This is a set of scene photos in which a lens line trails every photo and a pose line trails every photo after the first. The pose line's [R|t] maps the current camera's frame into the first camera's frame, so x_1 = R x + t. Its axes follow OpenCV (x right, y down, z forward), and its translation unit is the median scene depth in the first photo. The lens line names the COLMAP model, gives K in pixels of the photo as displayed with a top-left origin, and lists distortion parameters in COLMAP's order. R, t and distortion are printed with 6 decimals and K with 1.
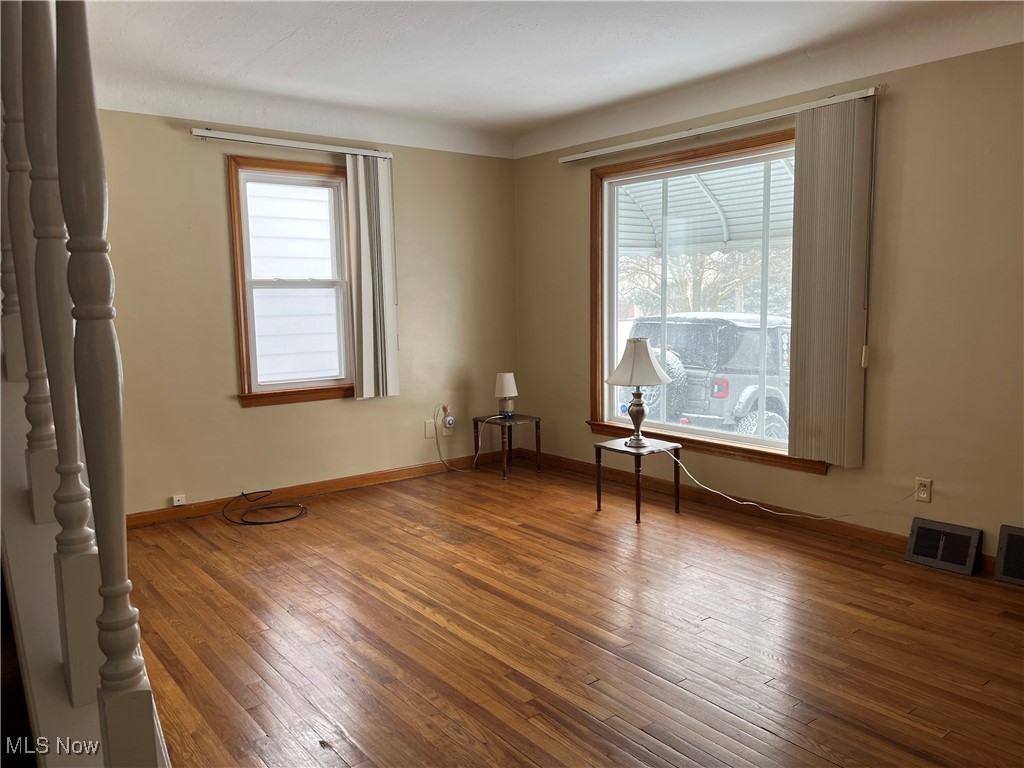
lens RADIAL K [[775.1, 0, 511.3], [0, 775.1, 391.9], [0, 0, 1]] dist [0.080618, -0.122172]
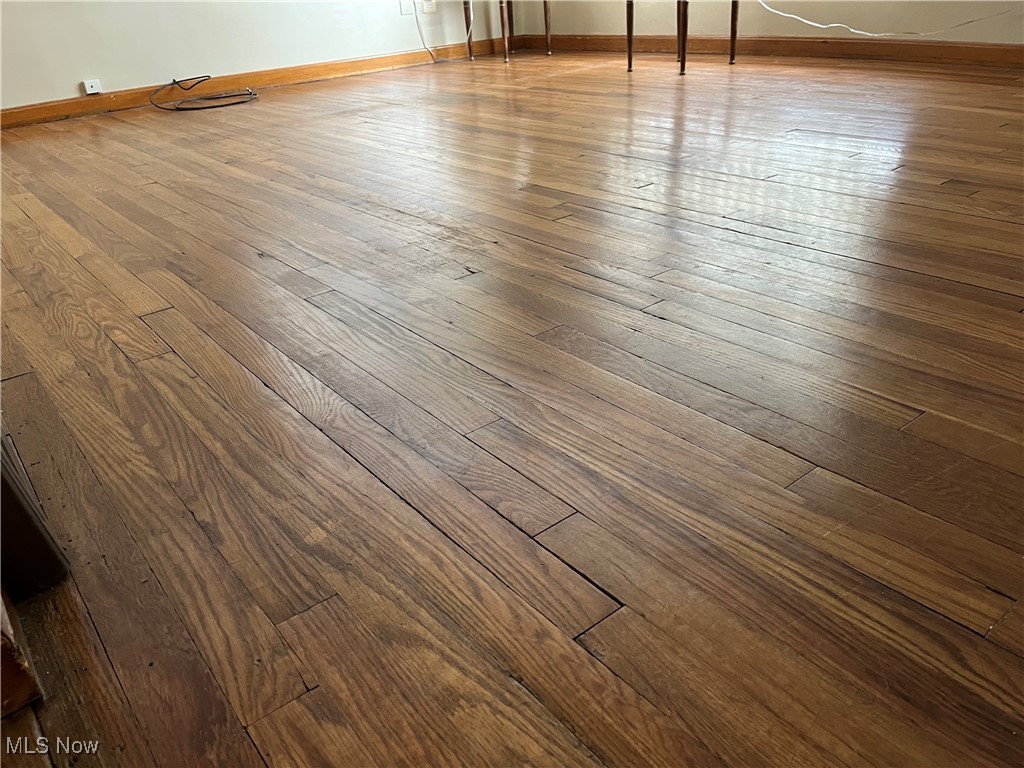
lens RADIAL K [[775.1, 0, 511.3], [0, 775.1, 391.9], [0, 0, 1]] dist [0.080618, -0.122172]
pose [[0.998700, -0.048181, -0.016613, -0.007689], [0.050927, 0.930866, 0.361795, 0.163580], [-0.001967, -0.362171, 0.932110, 0.159304]]
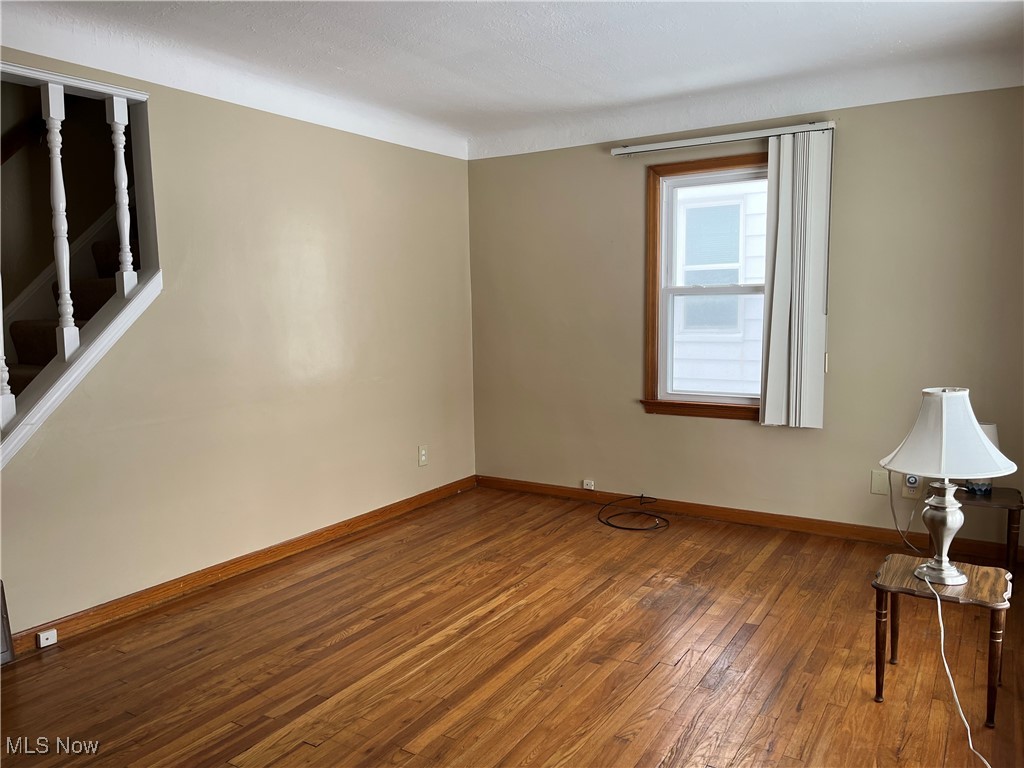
lens RADIAL K [[775.1, 0, 511.3], [0, 775.1, 391.9], [0, 0, 1]] dist [0.080618, -0.122172]
pose [[0.341039, 0.120170, -0.932337, 0.578221], [-0.106025, 0.990384, 0.088869, -0.083604], [0.934051, 0.068543, 0.350500, 0.506887]]
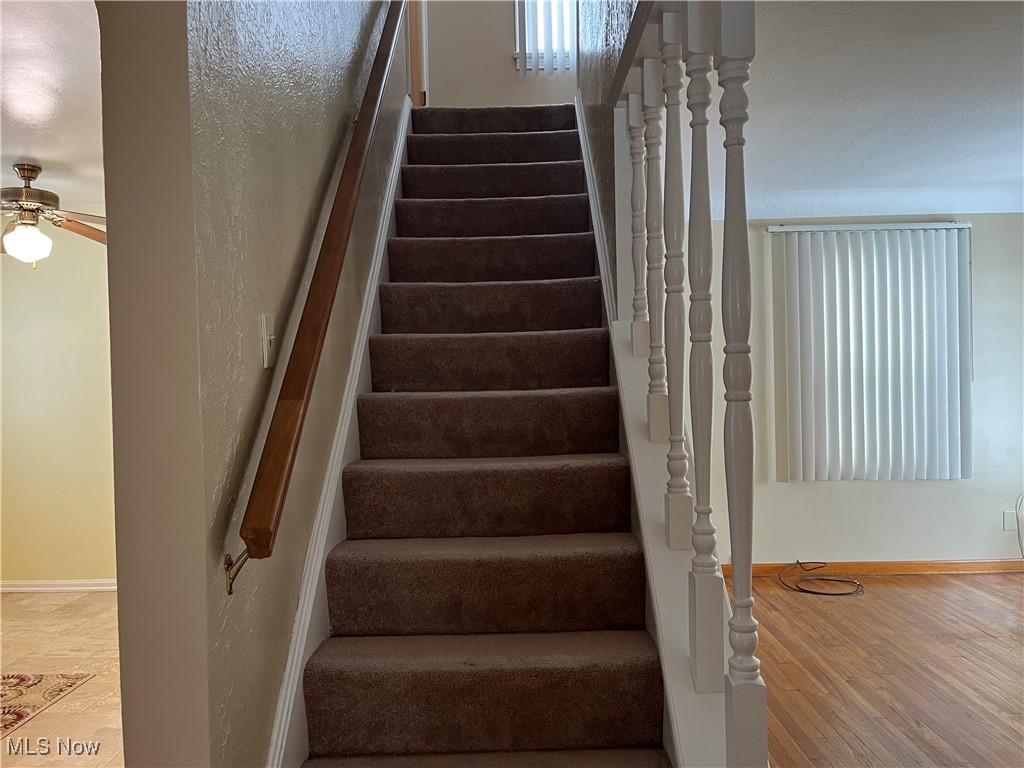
lens RADIAL K [[775.1, 0, 511.3], [0, 775.1, 391.9], [0, 0, 1]] dist [0.080618, -0.122172]
pose [[0.784579, 0.010072, -0.619947, 0.002334], [-0.067649, 0.995290, -0.069443, 0.003433], [0.616327, 0.096423, 0.781565, -0.080149]]
